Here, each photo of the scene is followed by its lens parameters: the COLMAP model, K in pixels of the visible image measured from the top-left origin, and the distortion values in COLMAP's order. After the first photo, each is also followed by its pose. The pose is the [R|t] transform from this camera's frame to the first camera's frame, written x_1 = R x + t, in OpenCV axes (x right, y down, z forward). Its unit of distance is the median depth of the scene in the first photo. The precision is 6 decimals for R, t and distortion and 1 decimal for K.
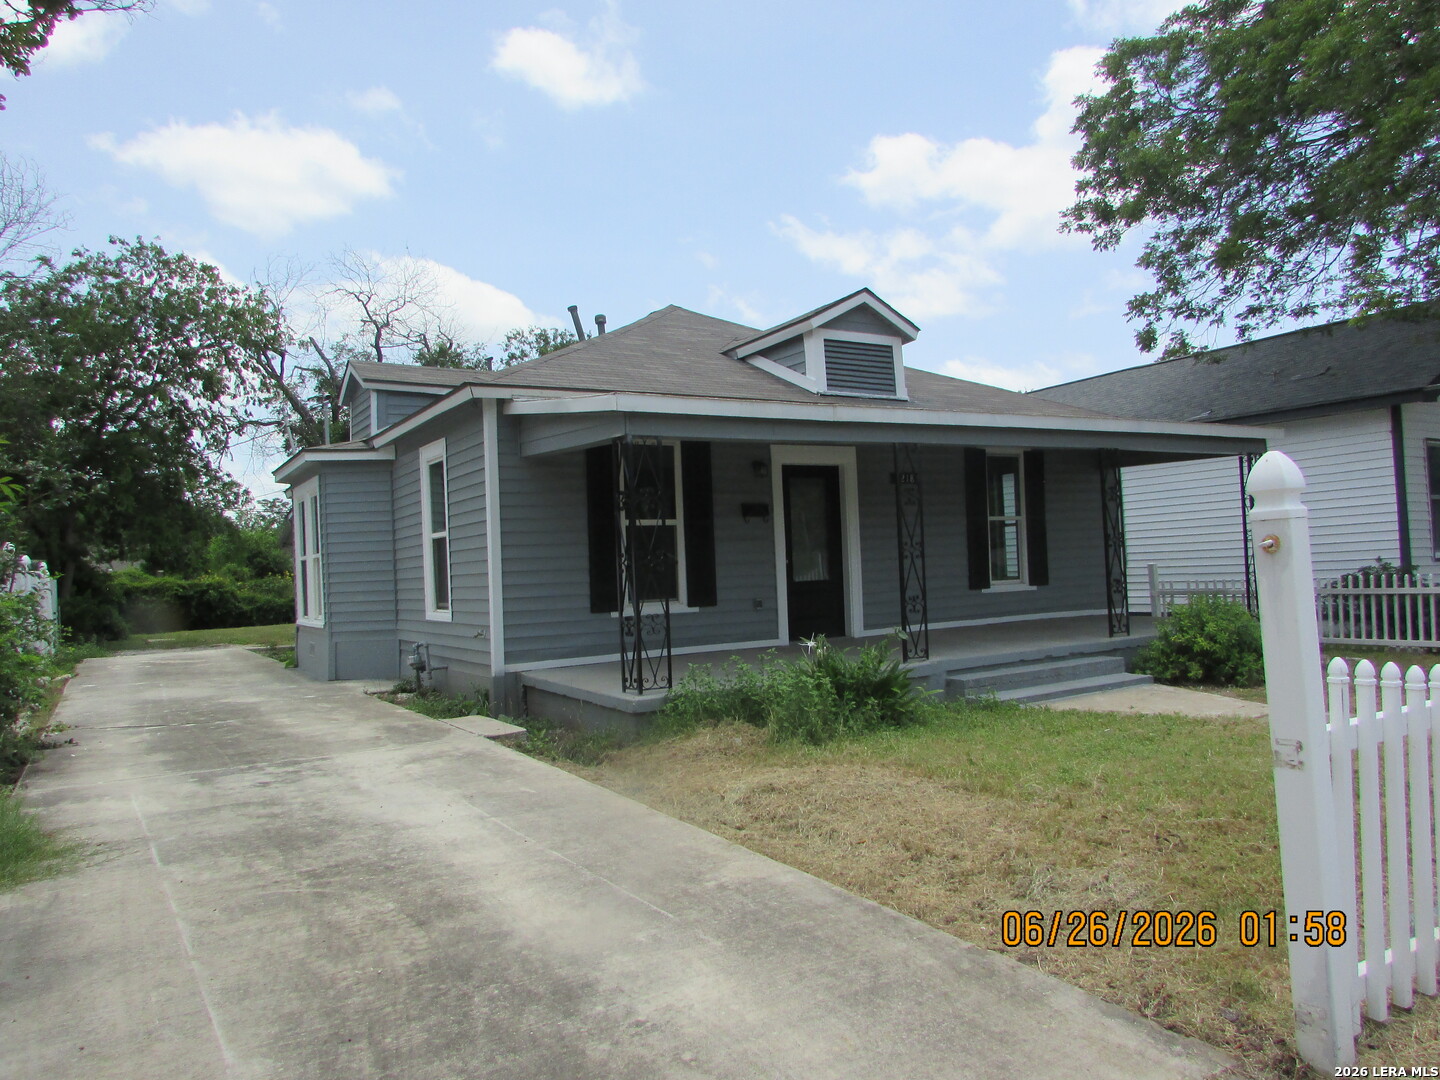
lens RADIAL K [[1027.2, 0, 716.2], [0, 1027.2, 527.1], [0, 0, 1]] dist [-0.035990, 0.019768]
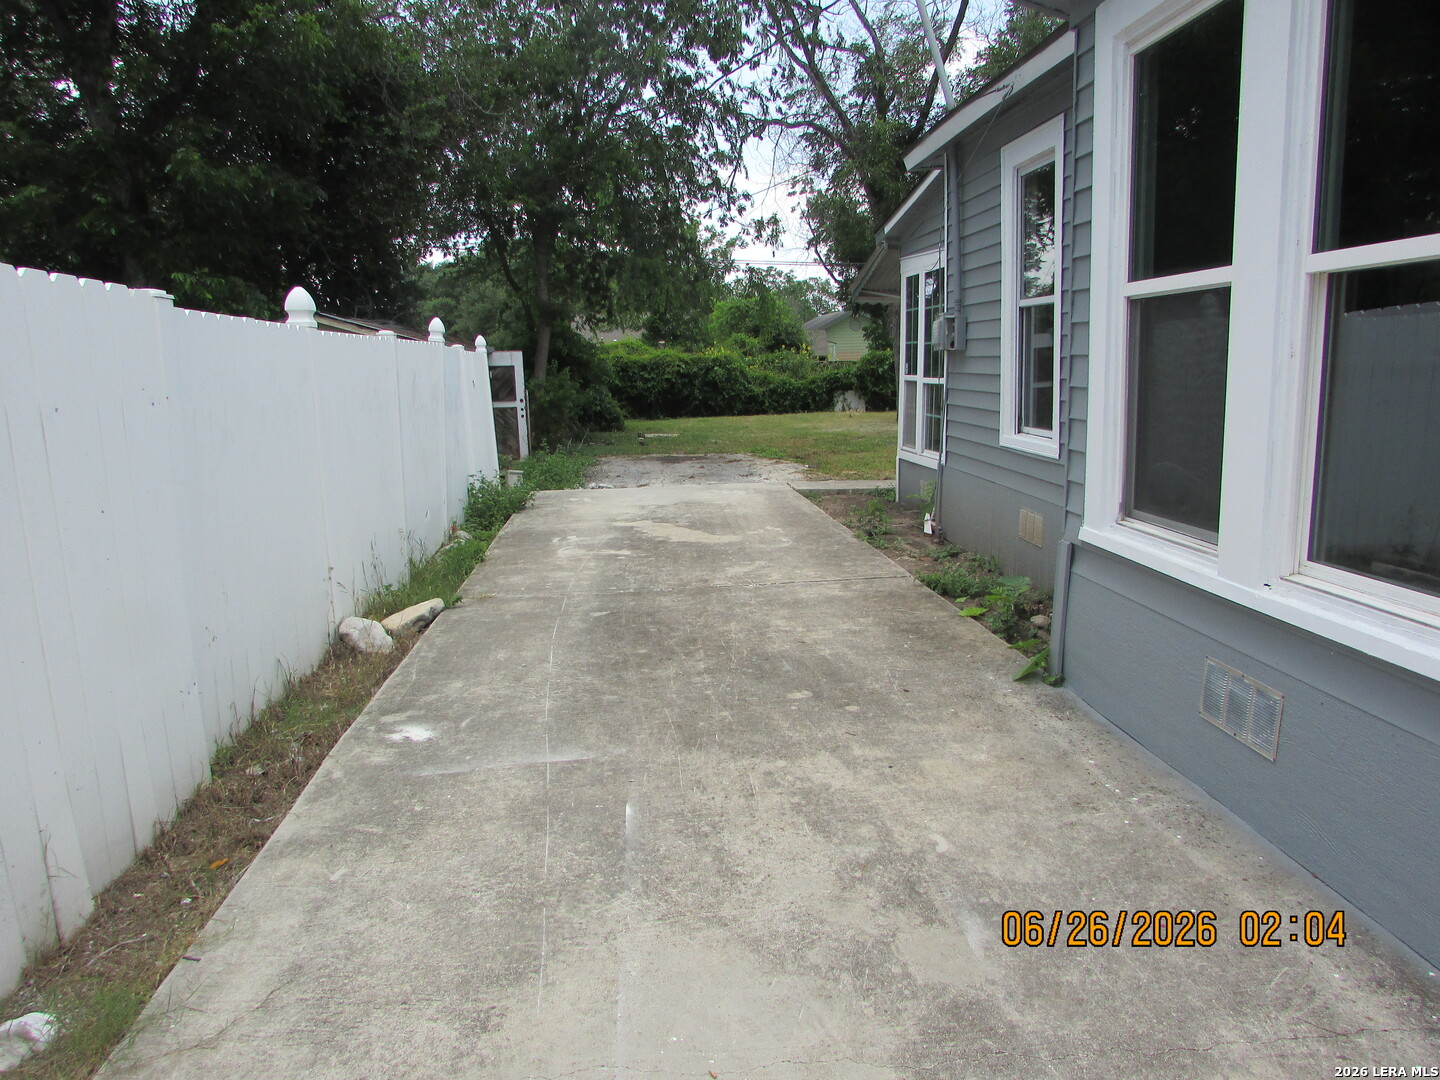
lens RADIAL K [[1027.2, 0, 721.1], [0, 1027.2, 551.1], [0, 0, 1]] dist [-0.035990, 0.019768]
pose [[0.902062, 0.098322, -0.420258, -0.208349], [0.004537, 0.971493, 0.237027, 0.017363], [0.431583, -0.215720, 0.875900, 0.393923]]
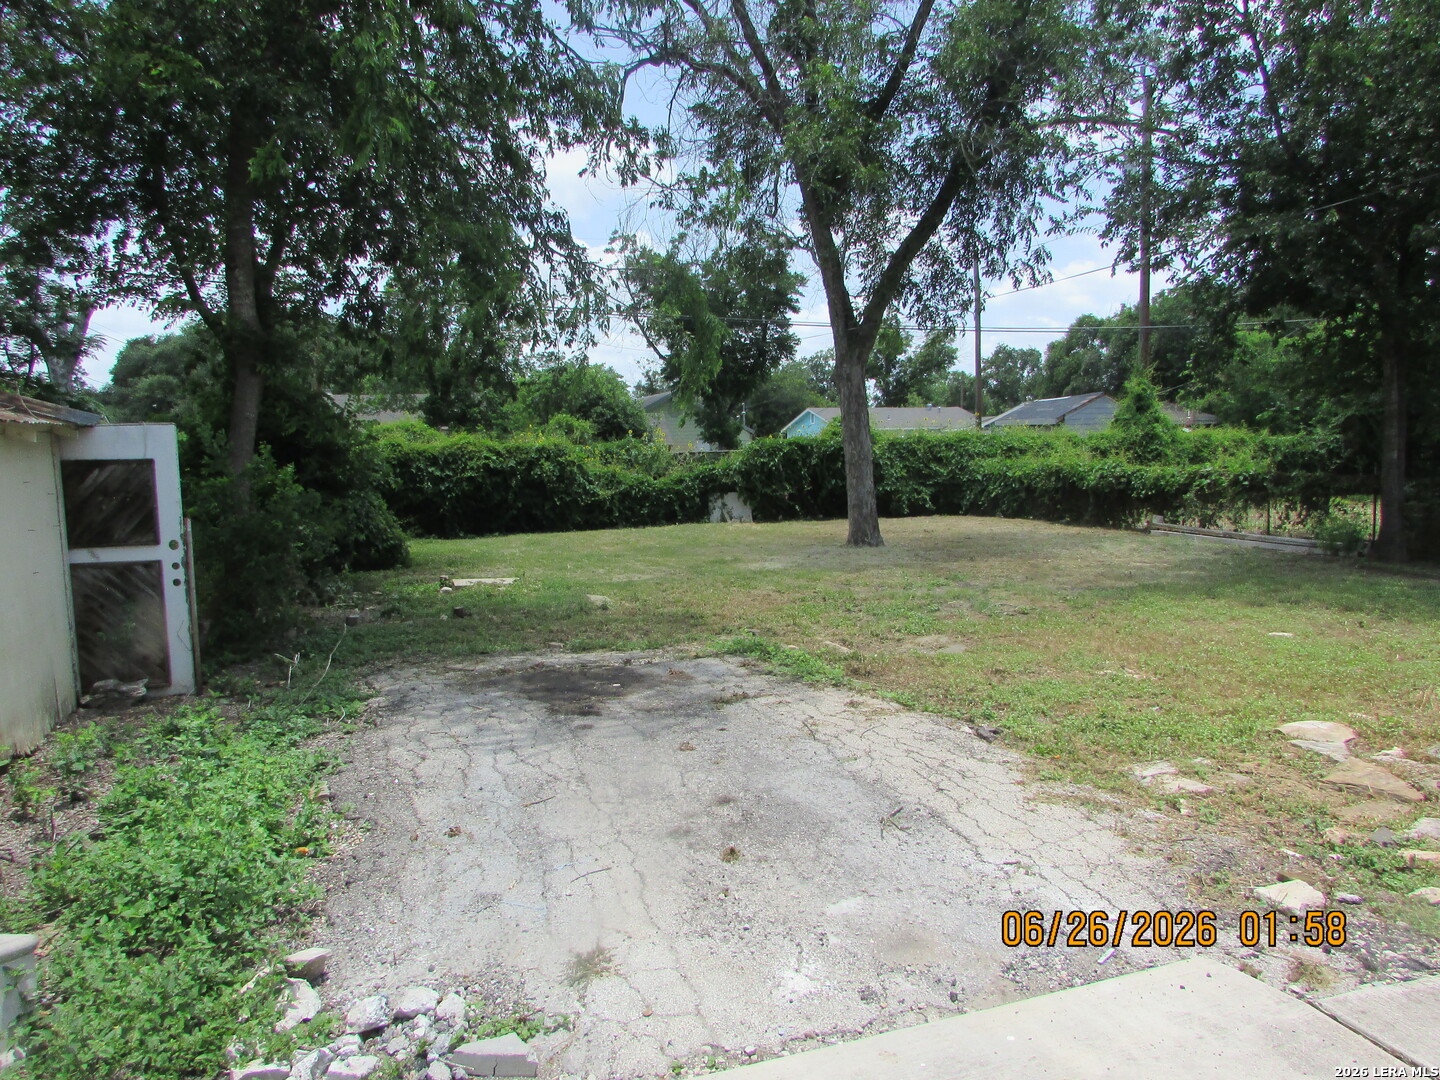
lens RADIAL K [[1027.2, 0, 709.4], [0, 1027.2, 548.2], [0, 0, 1]] dist [-0.035990, 0.019768]
pose [[0.972222, 0.044004, -0.229889, -0.413476], [-0.009751, 0.988931, 0.148058, 0.038937], [0.233859, -0.141703, 0.961889, 0.714486]]
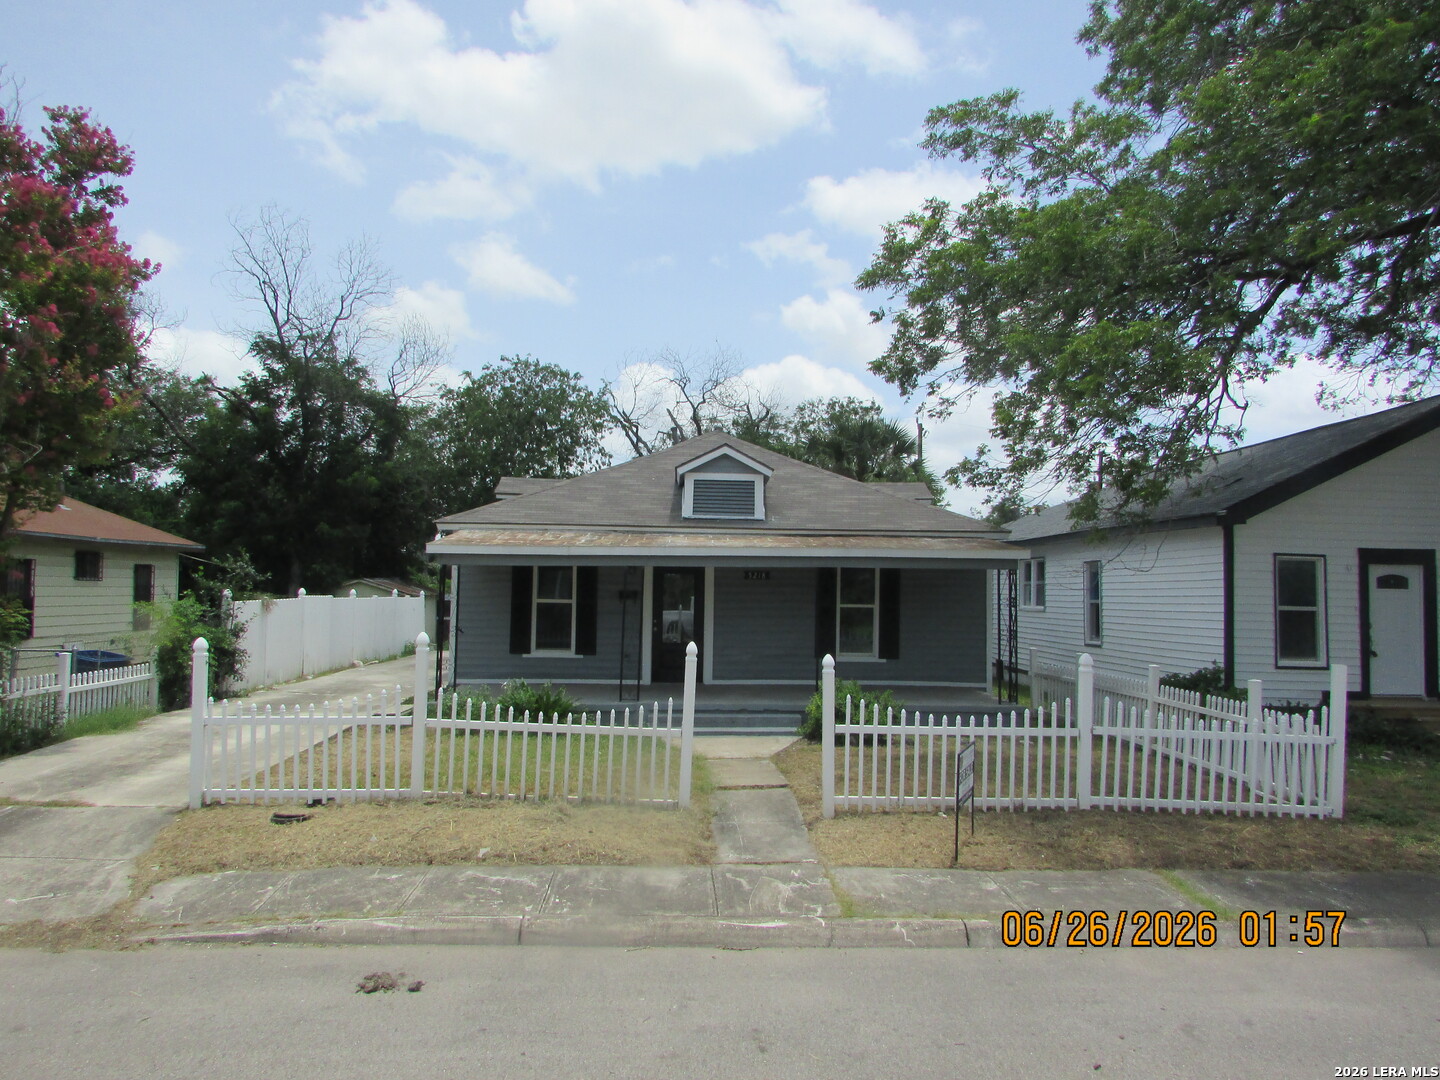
lens RADIAL K [[1027.2, 0, 718.5], [0, 1027.2, 546.5], [0, 0, 1]] dist [-0.035990, 0.019768]
pose [[0.877966, 0.035738, -0.477387, 0.371678], [-0.033073, 0.999355, 0.013989, -0.048450], [0.477579, 0.003507, 0.878582, -0.122288]]
